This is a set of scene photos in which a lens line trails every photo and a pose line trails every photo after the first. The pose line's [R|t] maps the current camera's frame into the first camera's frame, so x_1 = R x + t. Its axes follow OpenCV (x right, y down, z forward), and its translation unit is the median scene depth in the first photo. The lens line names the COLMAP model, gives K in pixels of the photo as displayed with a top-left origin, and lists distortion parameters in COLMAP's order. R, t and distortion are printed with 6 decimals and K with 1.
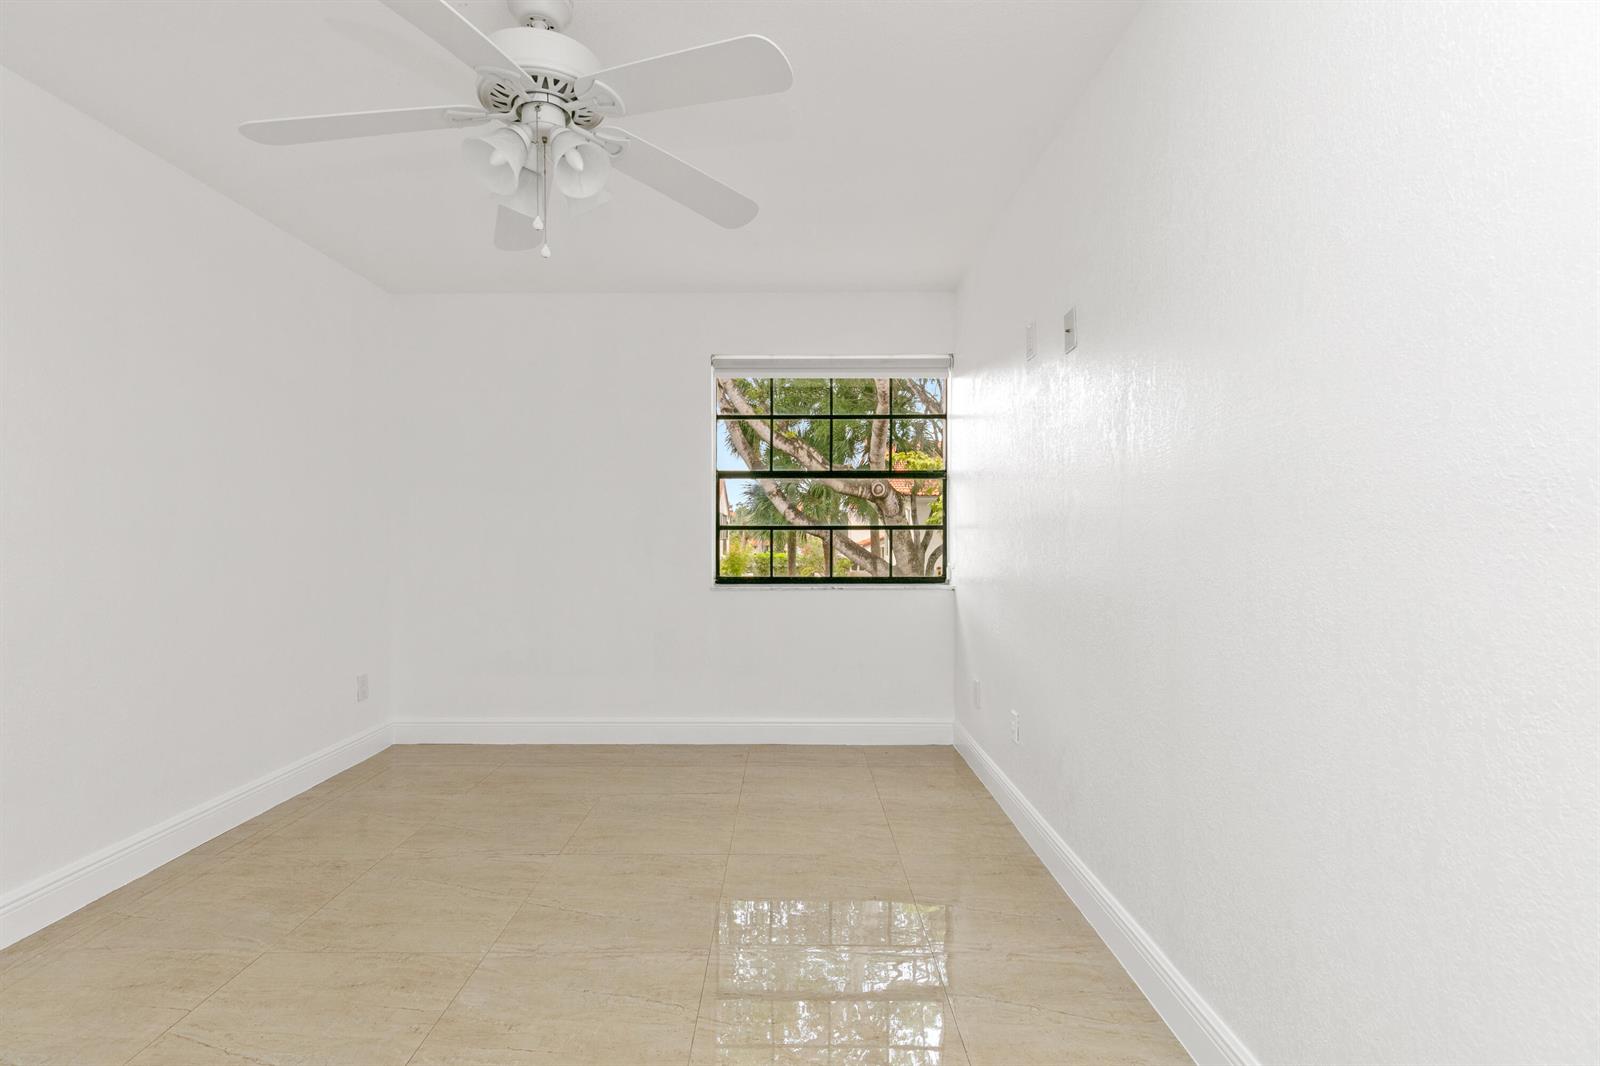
lens RADIAL K [[729.7, 0, 801.6], [0, 729.7, 539.0], [0, 0, 1]] dist [0.006250, -0.001846]
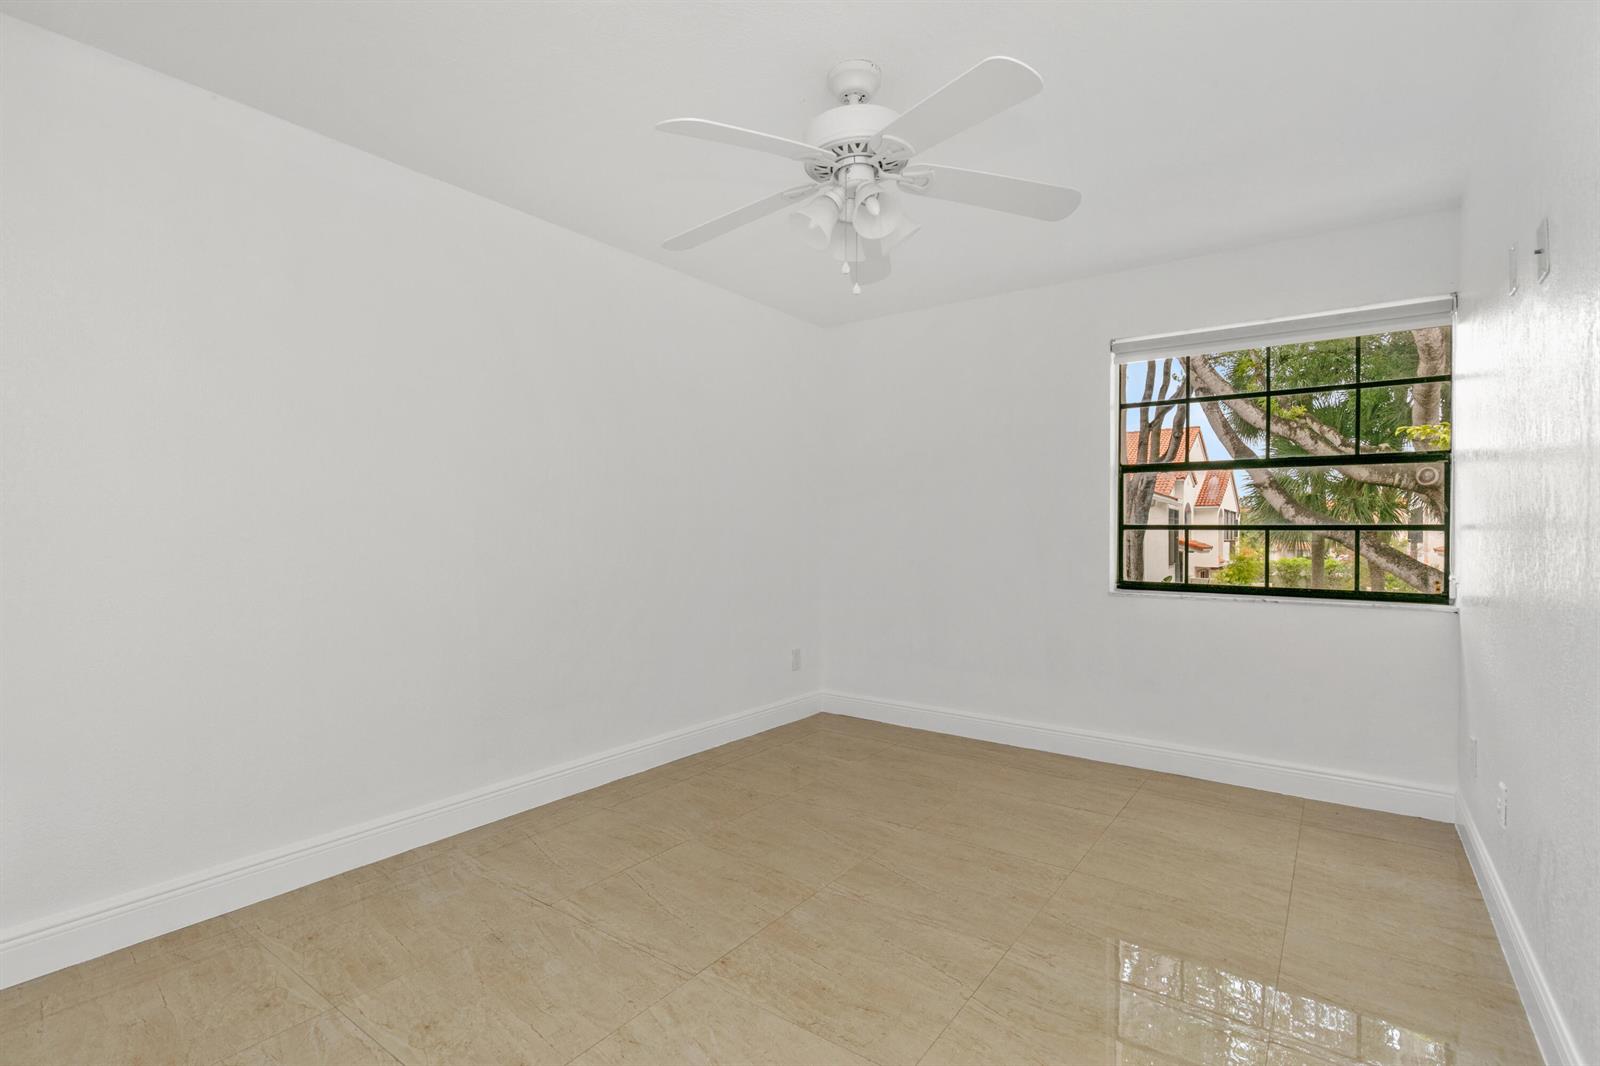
lens RADIAL K [[757.2, 0, 783.5], [0, 757.2, 529.2], [0, 0, 1]] dist [-0.005852, 0.000588]
pose [[0.803932, 0.003845, -0.594709, 0.126574], [-0.011296, 0.999897, -0.008805, 0.000214], [0.594614, 0.013797, 0.803893, -0.014656]]
